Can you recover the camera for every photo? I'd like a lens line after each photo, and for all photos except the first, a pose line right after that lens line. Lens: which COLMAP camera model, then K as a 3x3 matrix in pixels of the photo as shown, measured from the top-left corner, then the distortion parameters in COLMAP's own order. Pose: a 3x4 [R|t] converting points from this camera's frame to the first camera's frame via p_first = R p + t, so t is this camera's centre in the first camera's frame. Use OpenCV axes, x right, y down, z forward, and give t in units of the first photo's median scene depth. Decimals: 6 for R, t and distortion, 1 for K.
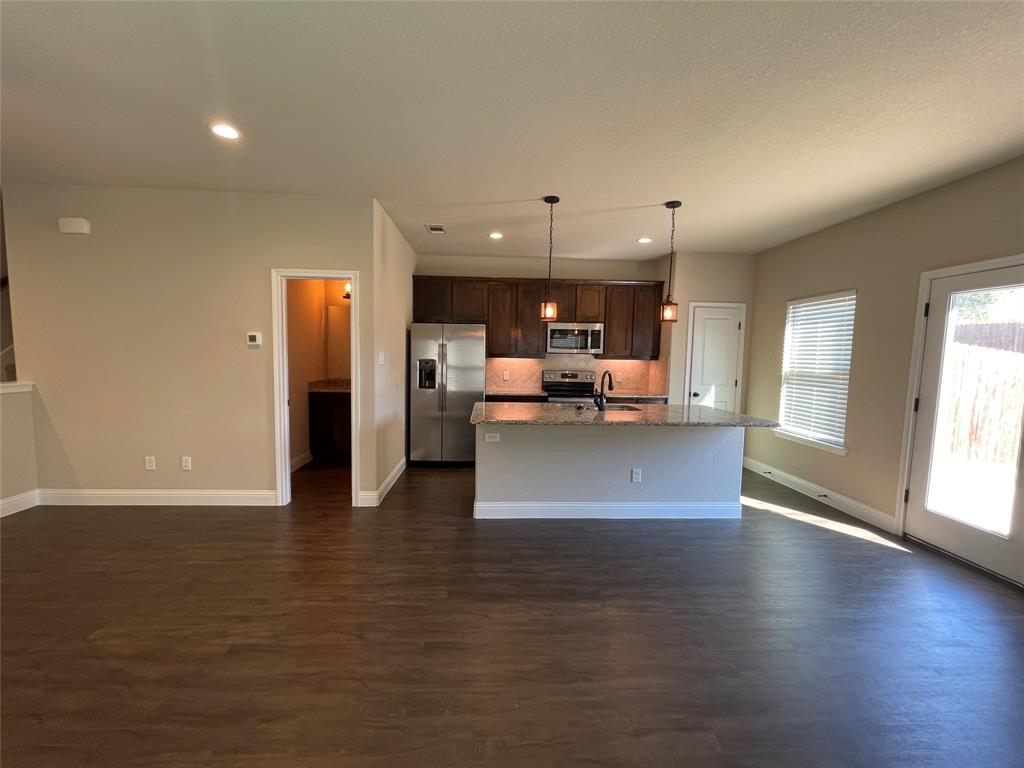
lens RADIAL K [[417.7, 0, 505.6], [0, 417.7, 387.4], [0, 0, 1]] dist [-0.000305, -0.000330]
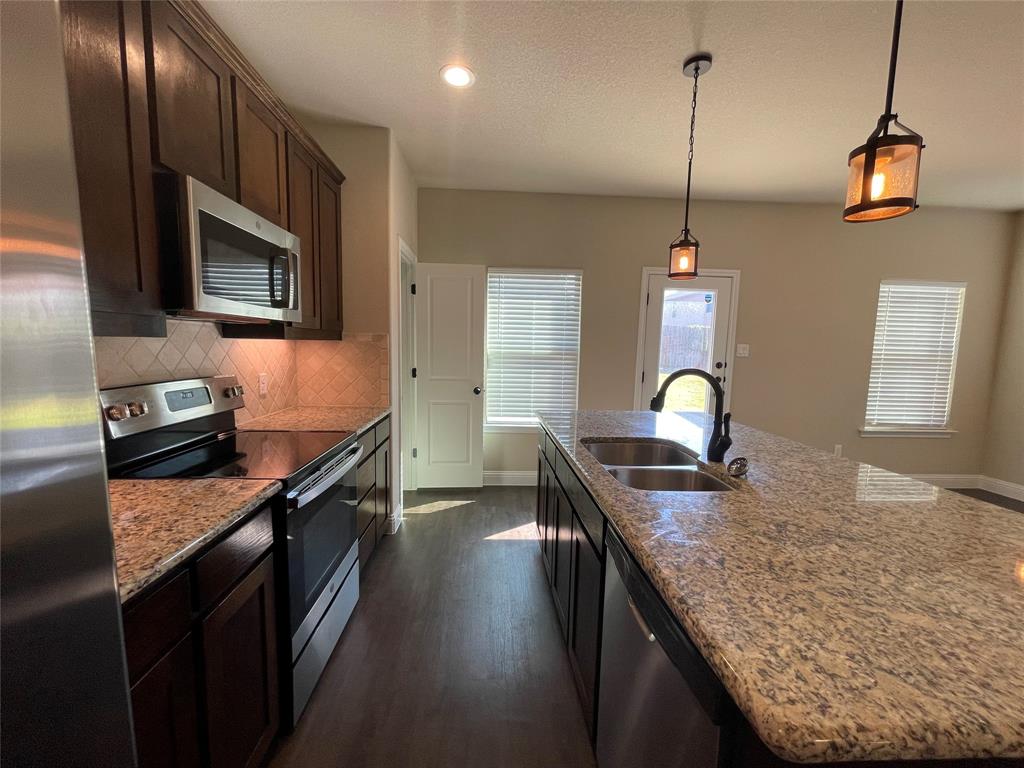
lens RADIAL K [[415.6, 0, 506.3], [0, 415.6, 387.6], [0, 0, 1]] dist [0.001074, -0.000469]
pose [[-0.002915, -0.121293, 0.992612, -0.147677], [0.060770, 0.990761, 0.121245, -0.065131], [-0.998148, 0.060675, 0.004483, 0.915452]]
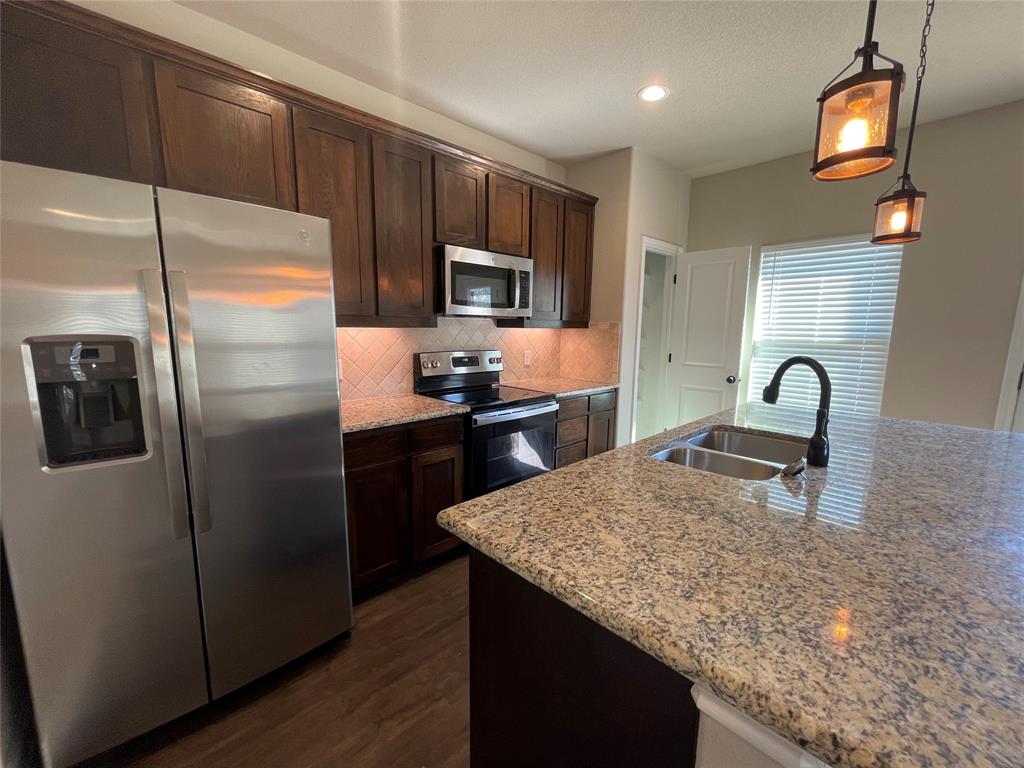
lens RADIAL K [[415.6, 0, 506.3], [0, 415.6, 387.6], [0, 0, 1]] dist [0.001074, -0.000469]
pose [[0.757960, -0.104044, 0.643950, -0.162237], [0.055766, 0.993919, 0.094950, -0.047977], [-0.649913, -0.036058, 0.759153, 0.679650]]
